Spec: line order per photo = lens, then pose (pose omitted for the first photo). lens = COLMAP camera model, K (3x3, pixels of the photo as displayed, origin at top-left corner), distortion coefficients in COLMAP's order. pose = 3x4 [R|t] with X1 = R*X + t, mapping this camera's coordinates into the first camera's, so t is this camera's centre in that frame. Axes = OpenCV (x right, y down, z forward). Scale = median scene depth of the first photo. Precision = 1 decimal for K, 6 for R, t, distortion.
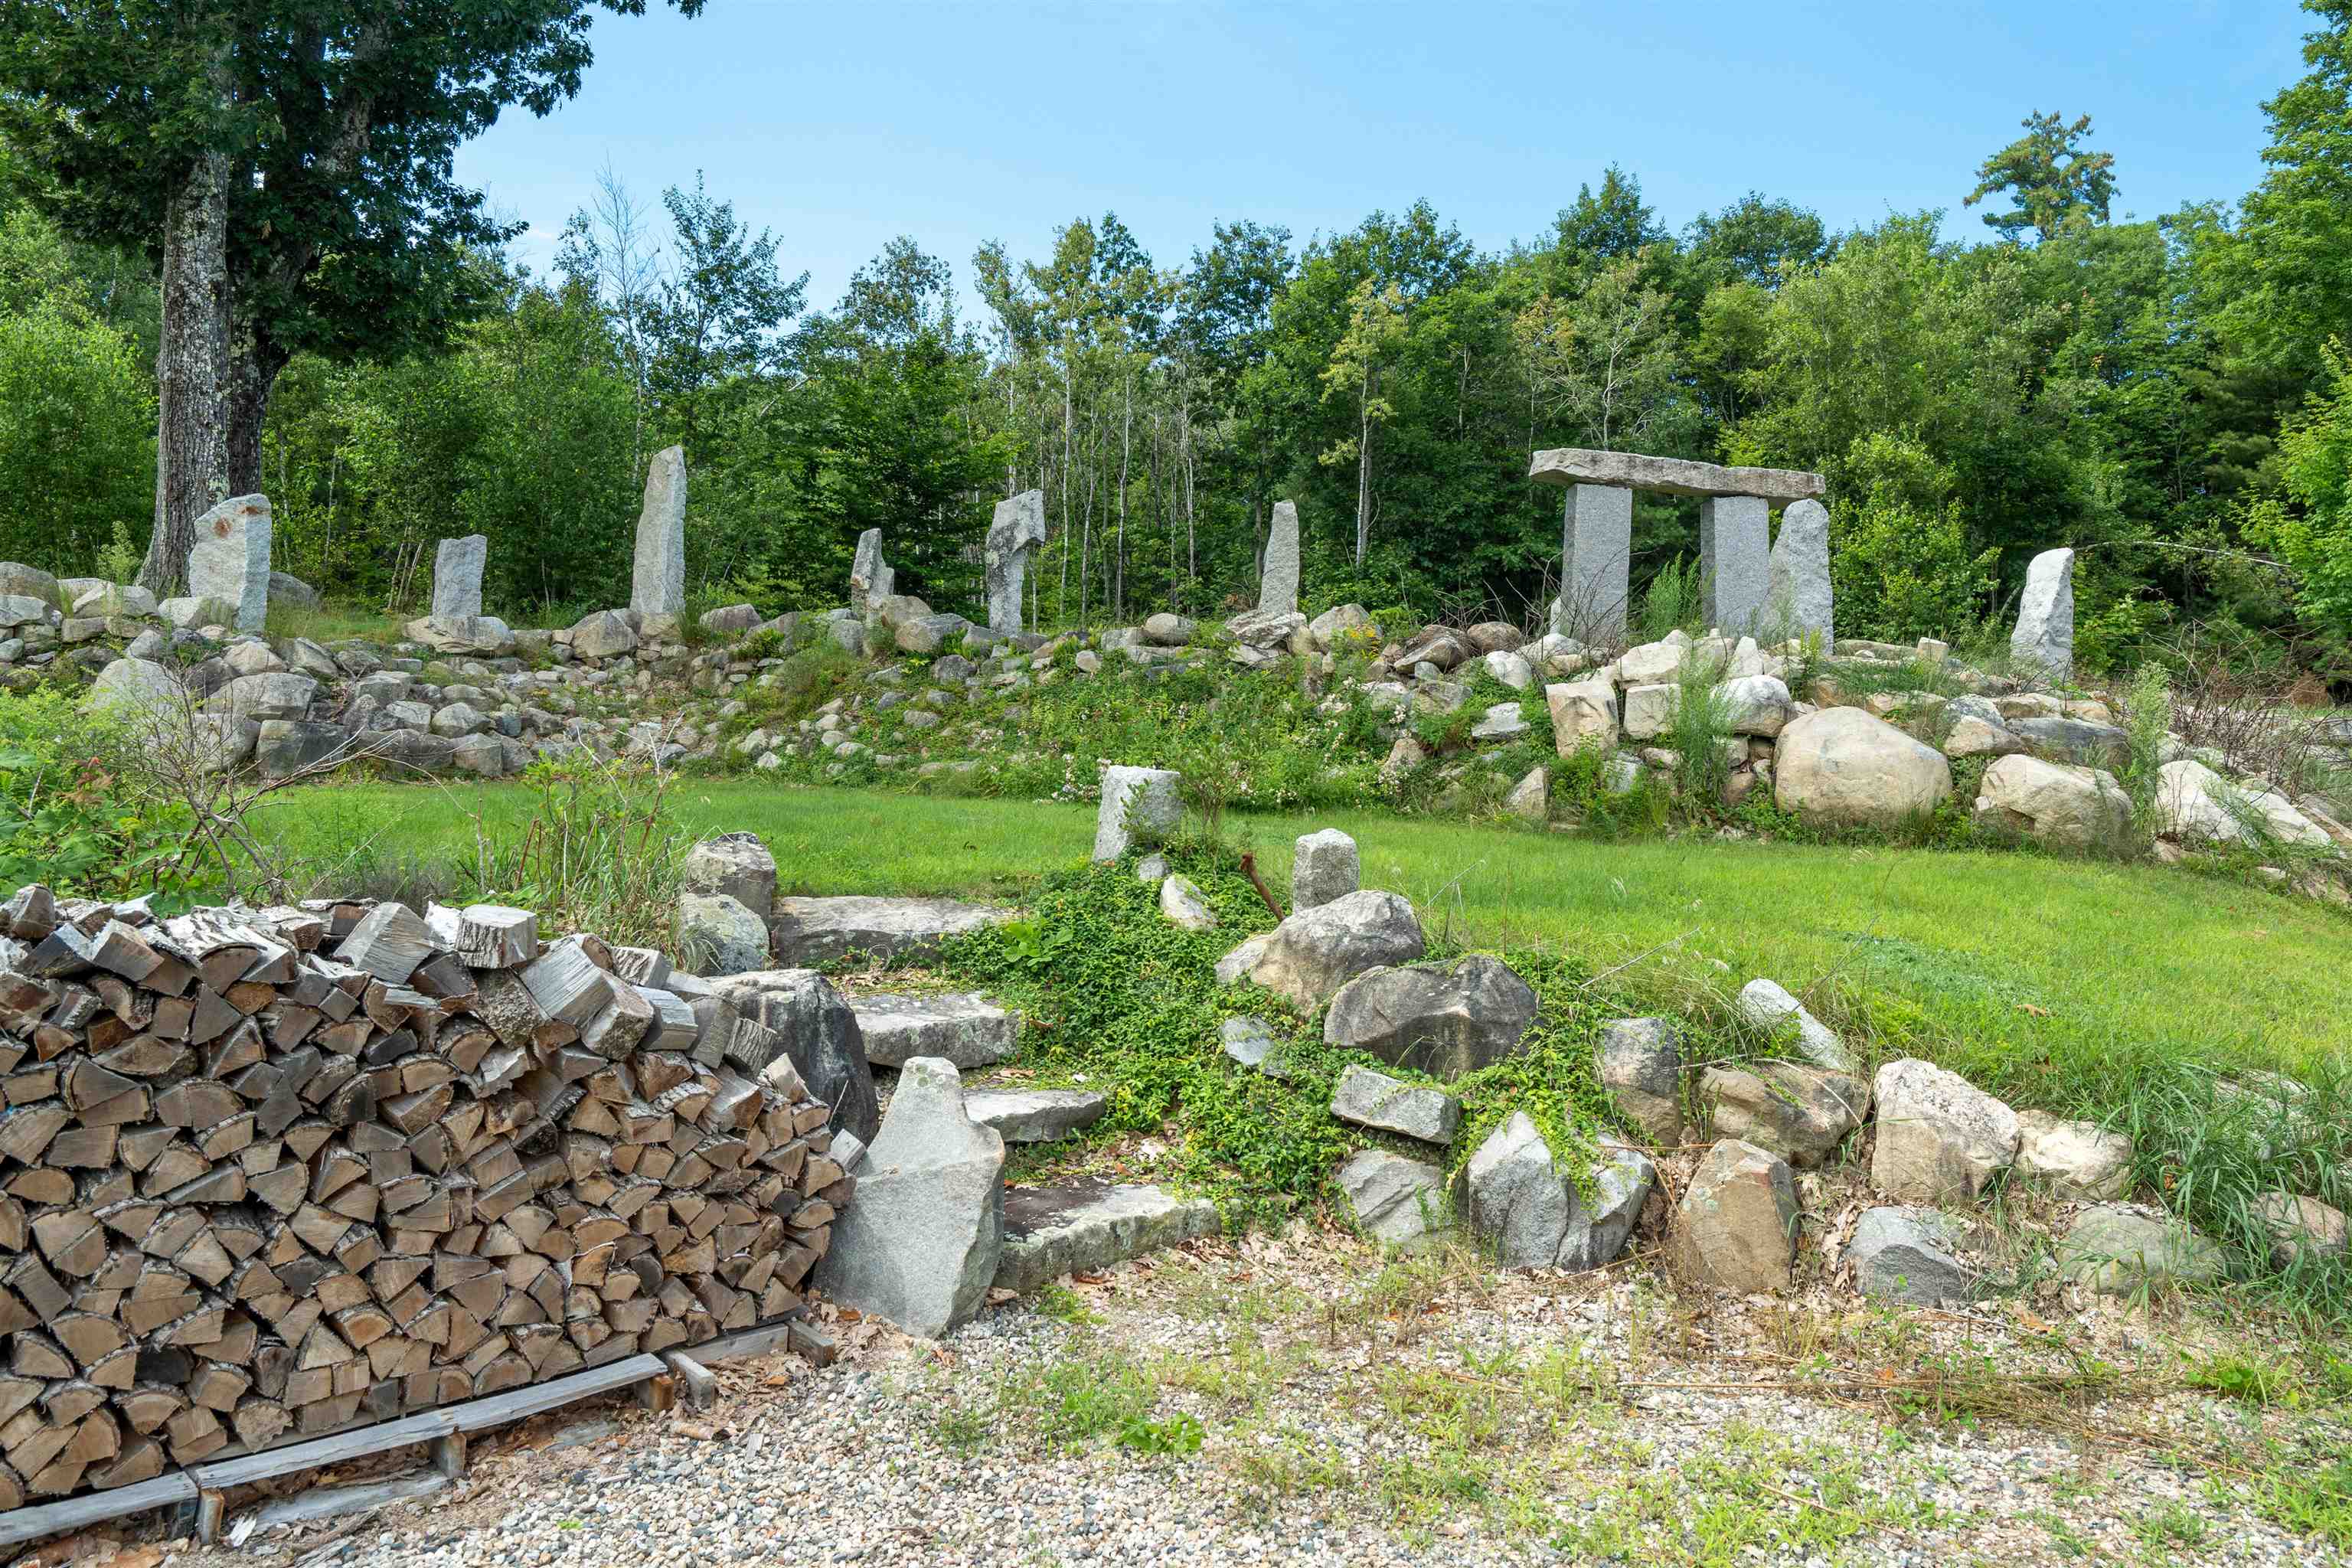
lens RADIAL K [[1487.6, 0, 1176.9], [0, 1487.6, 671.3], [0, 0, 1]] dist [-0.049122, 0.000293]
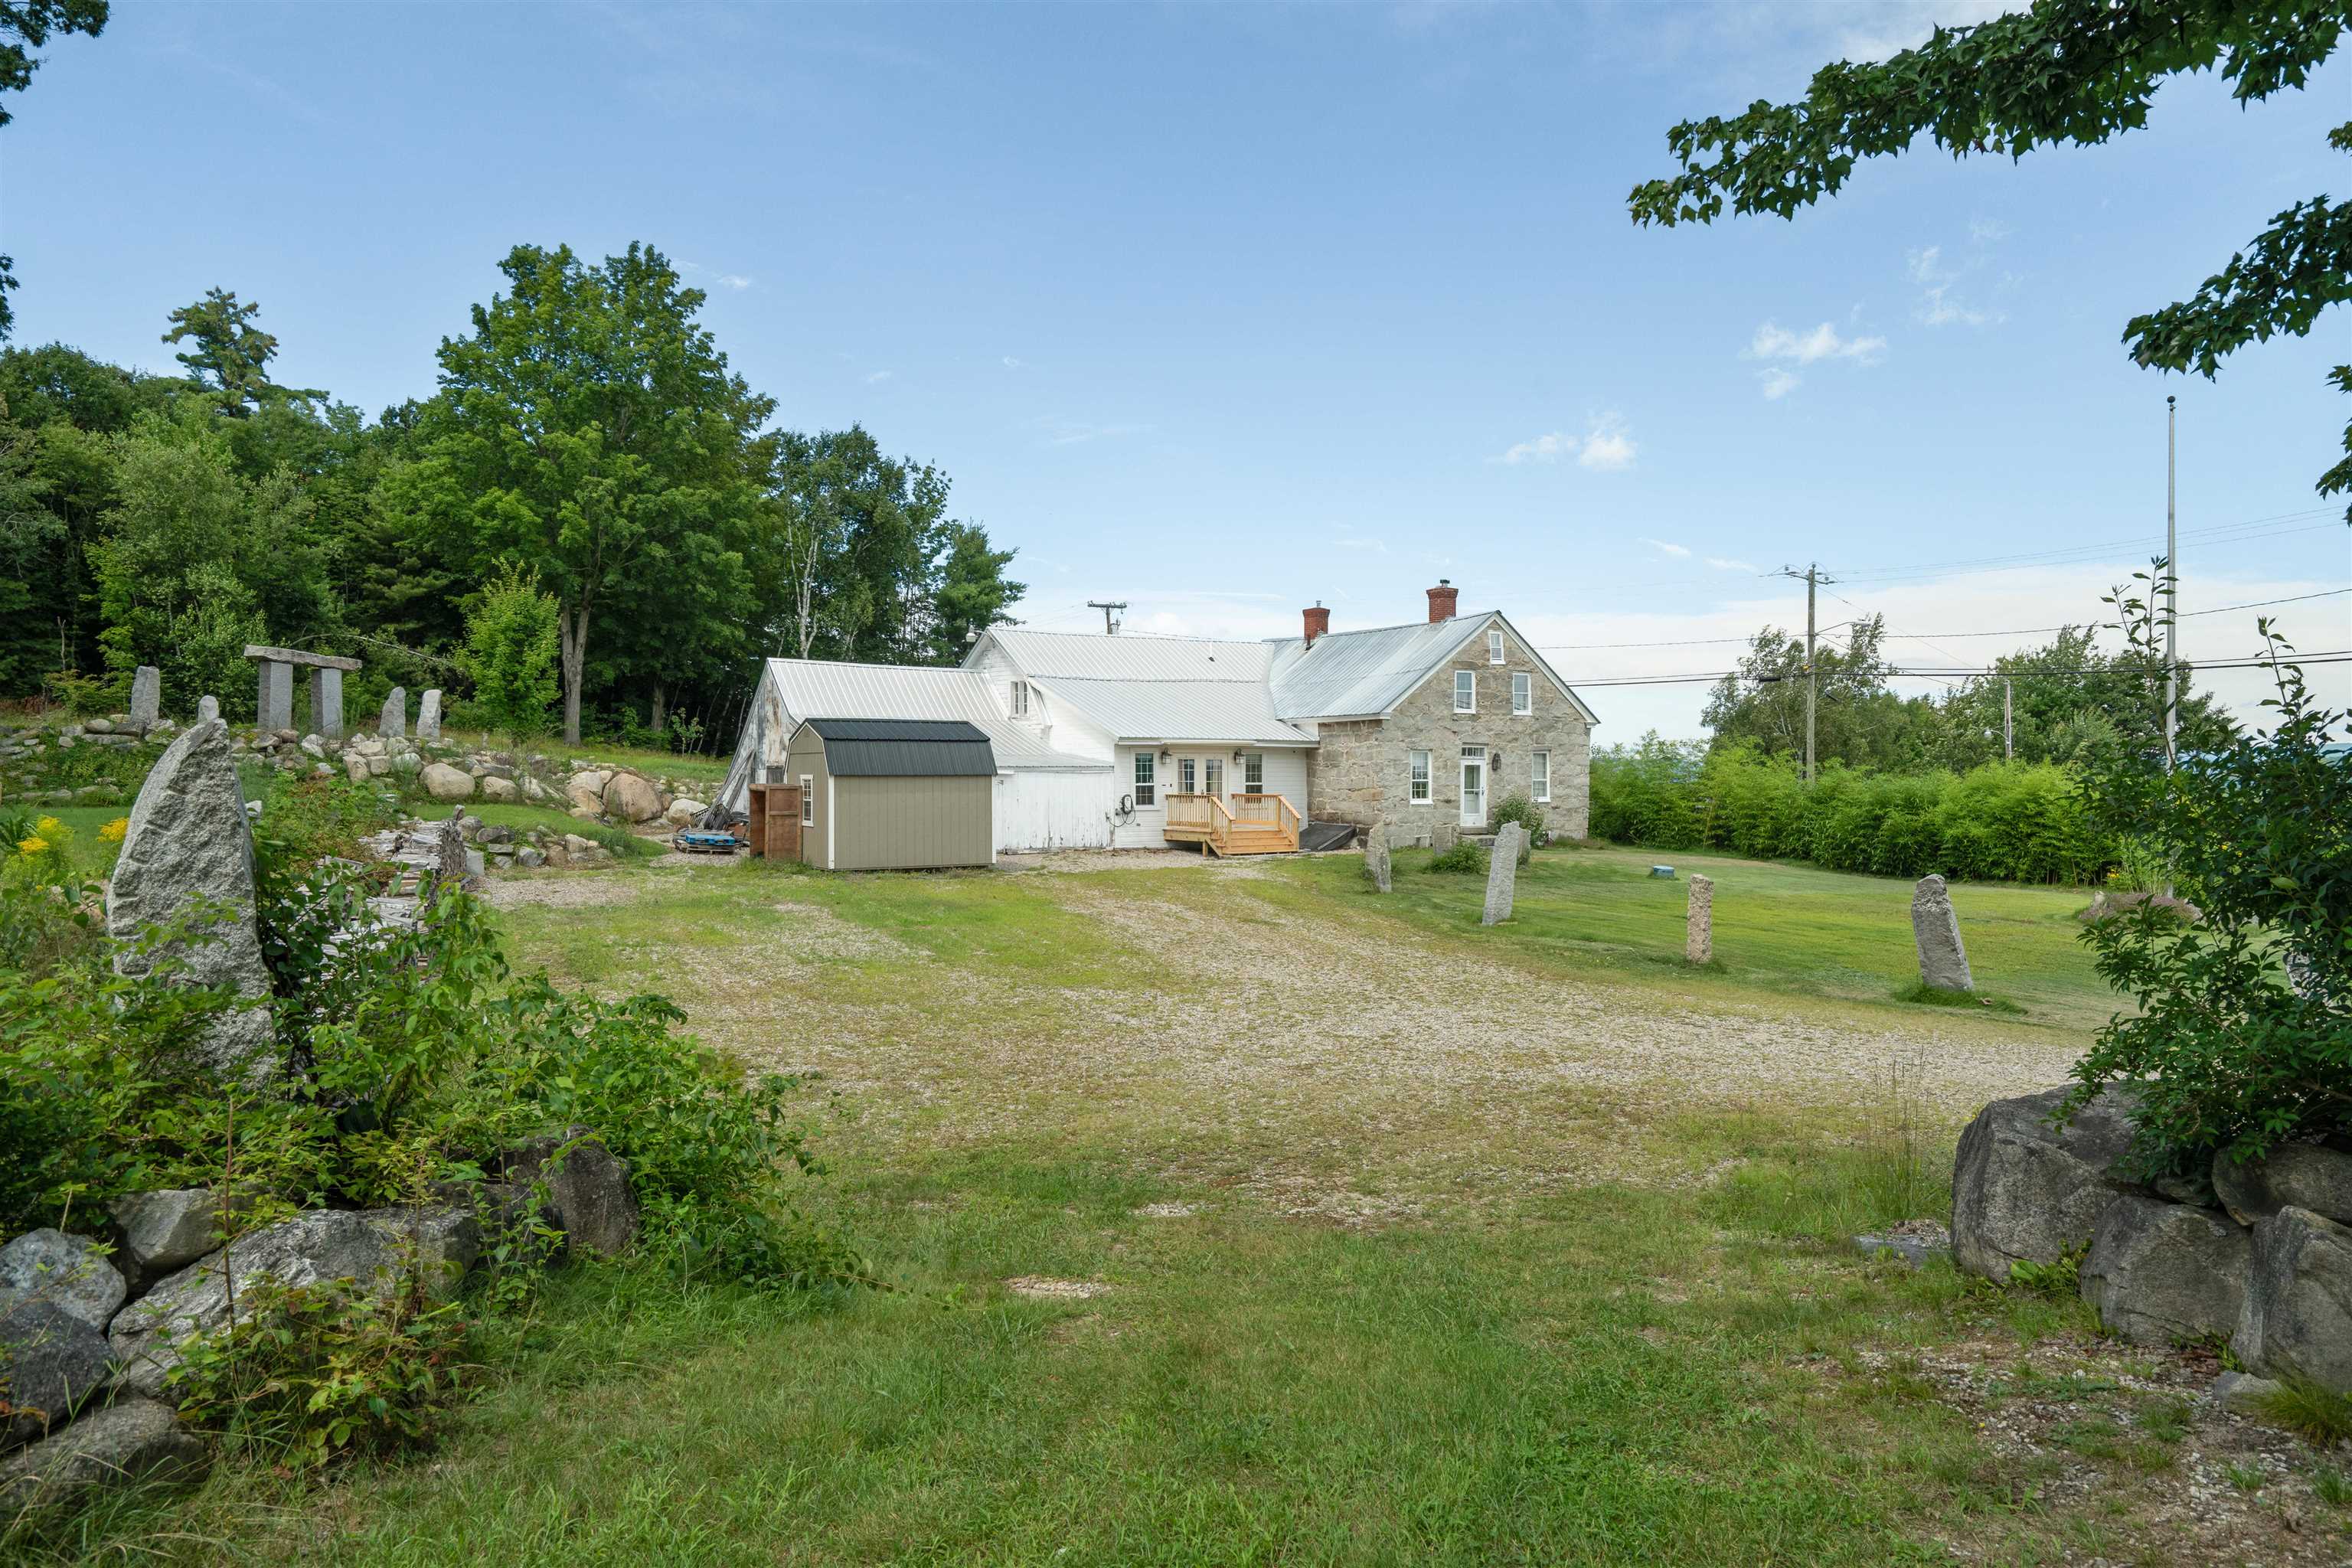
lens RADIAL K [[1443.1, 0, 1176.0], [0, 1443.1, 784.0], [0, 0, 1]] dist [-0.008915, 0.000697]
pose [[0.314355, -0.044619, 0.948256, -1.424442], [-0.054506, 0.996399, 0.064953, -0.156239], [-0.947739, -0.072104, 0.310791, -1.066364]]
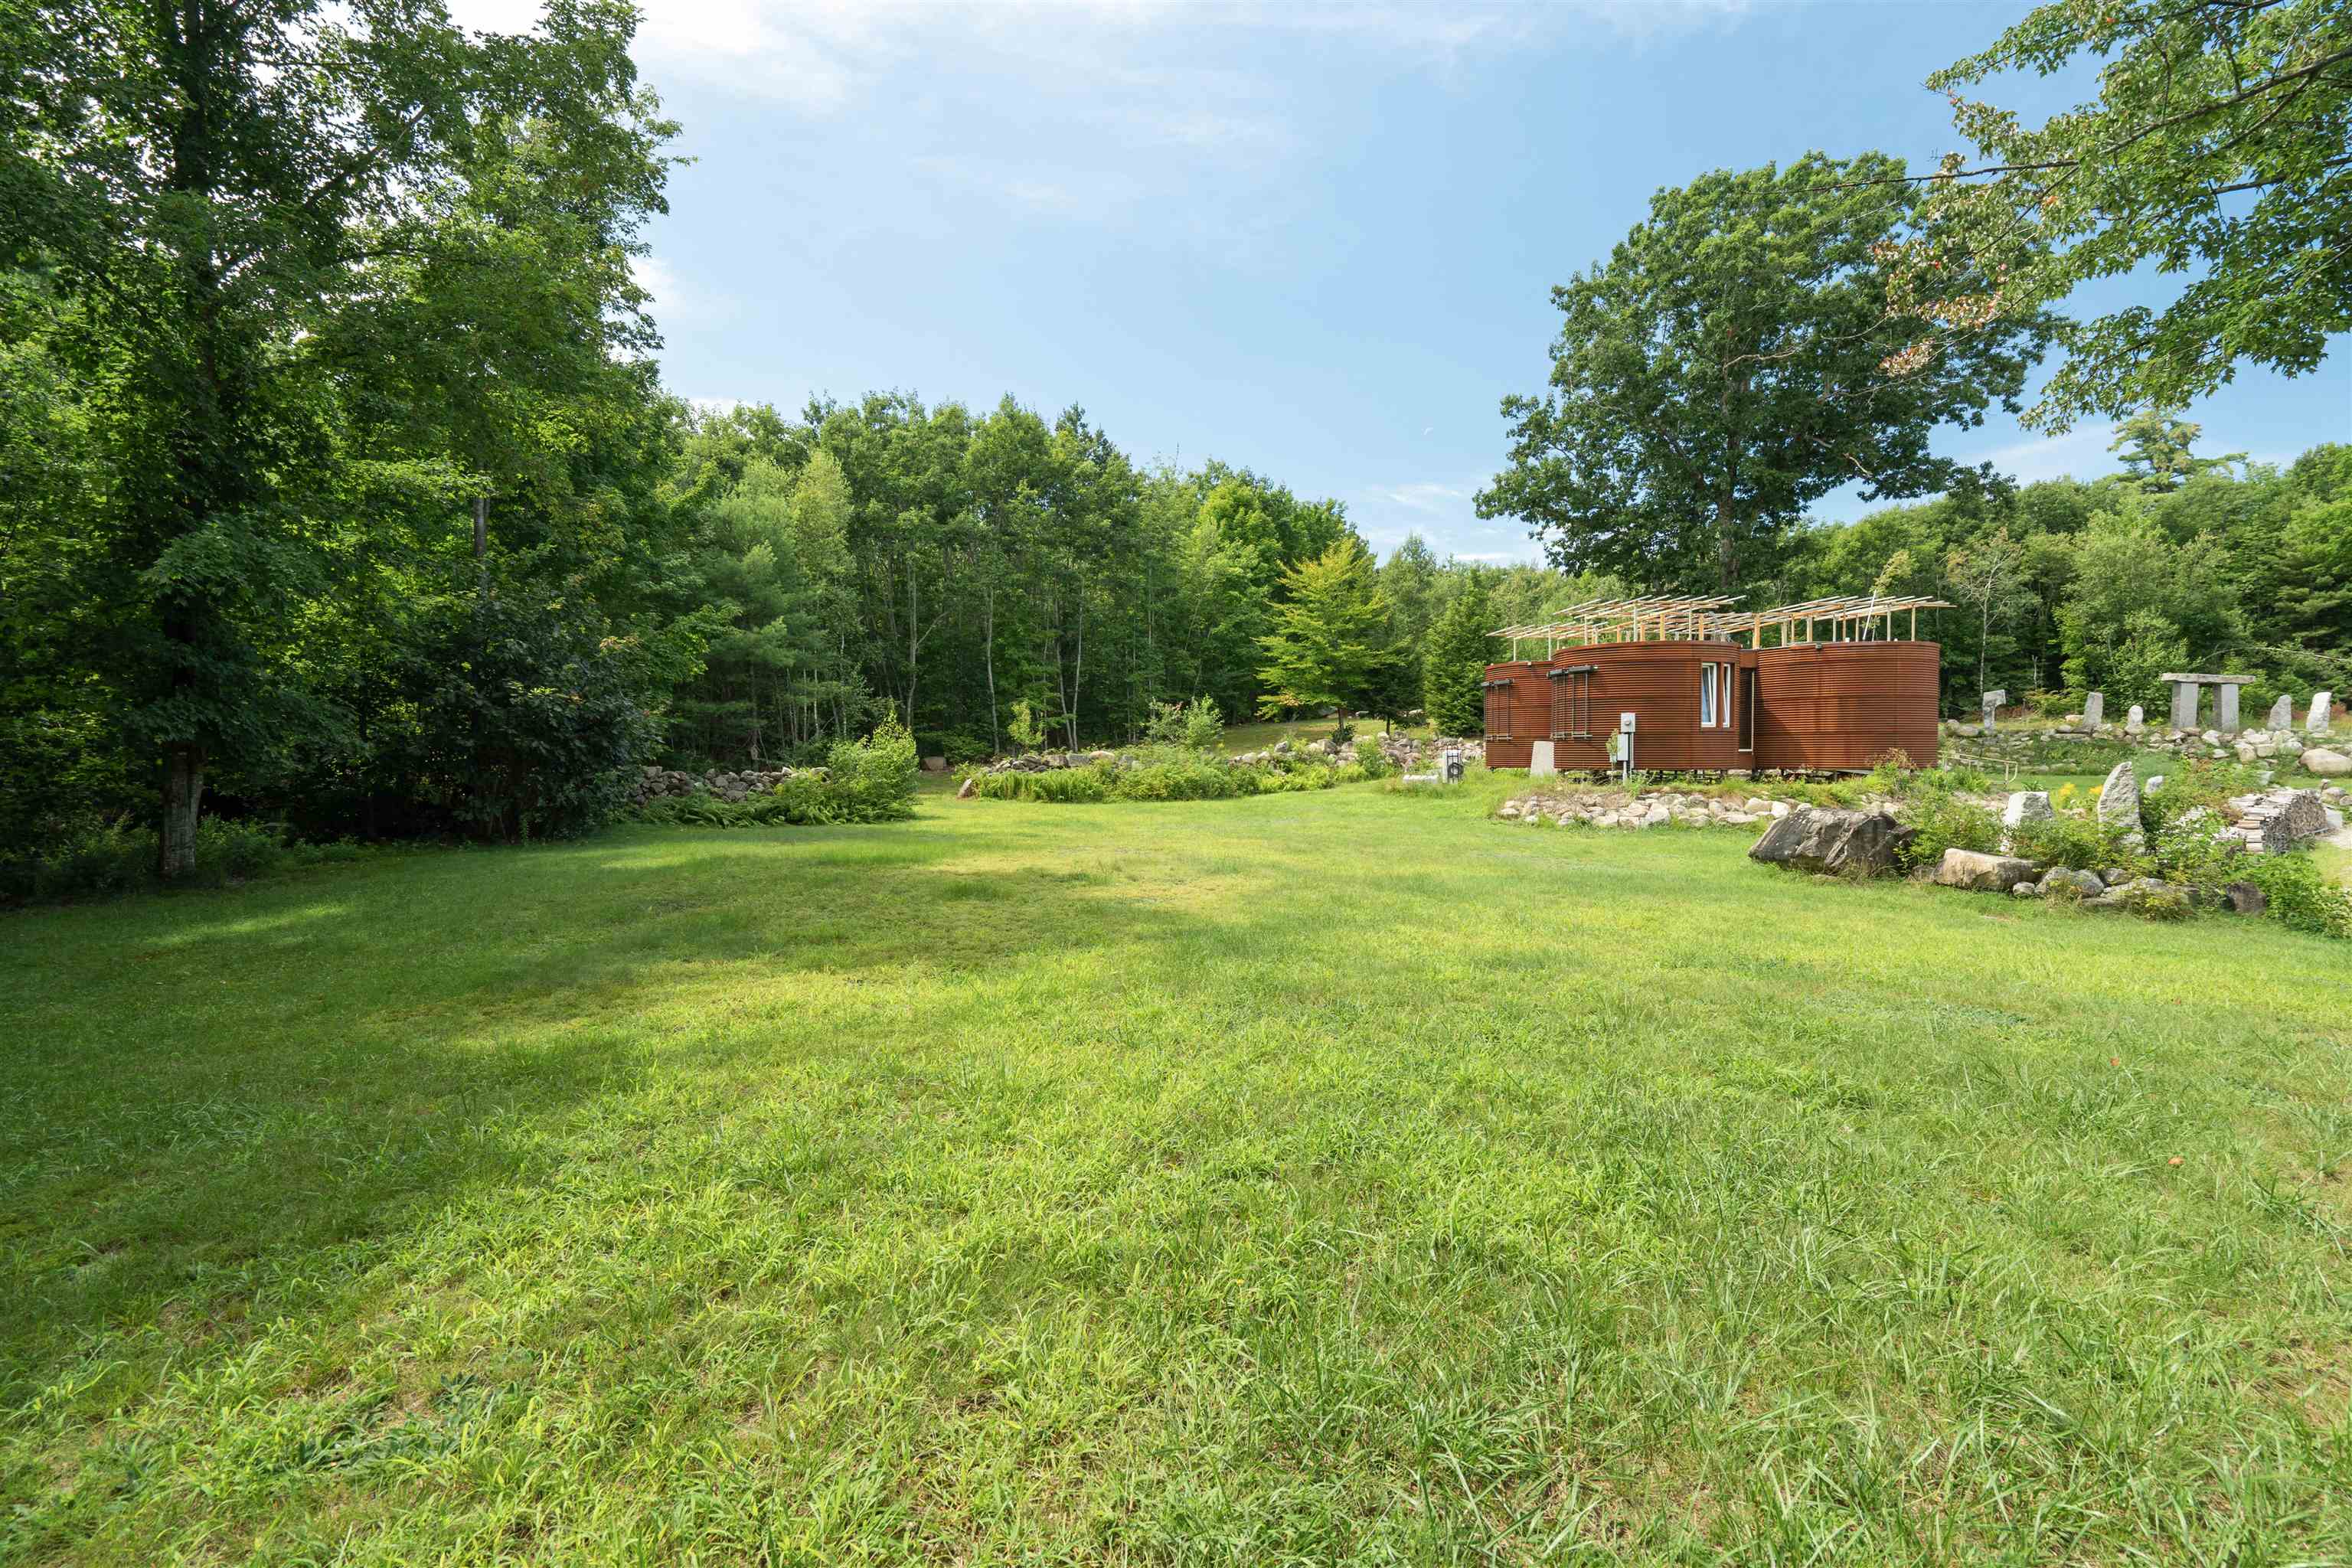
lens RADIAL K [[1069.2, 0, 1176.0], [0, 1069.2, 784.0], [0, 0, 1]] dist [-0.003019, 0.000576]
pose [[0.996125, -0.042688, -0.076888, -1.957413], [0.050135, 0.993954, 0.097687, -0.254212], [0.072253, -0.101163, 0.992243, -1.764814]]
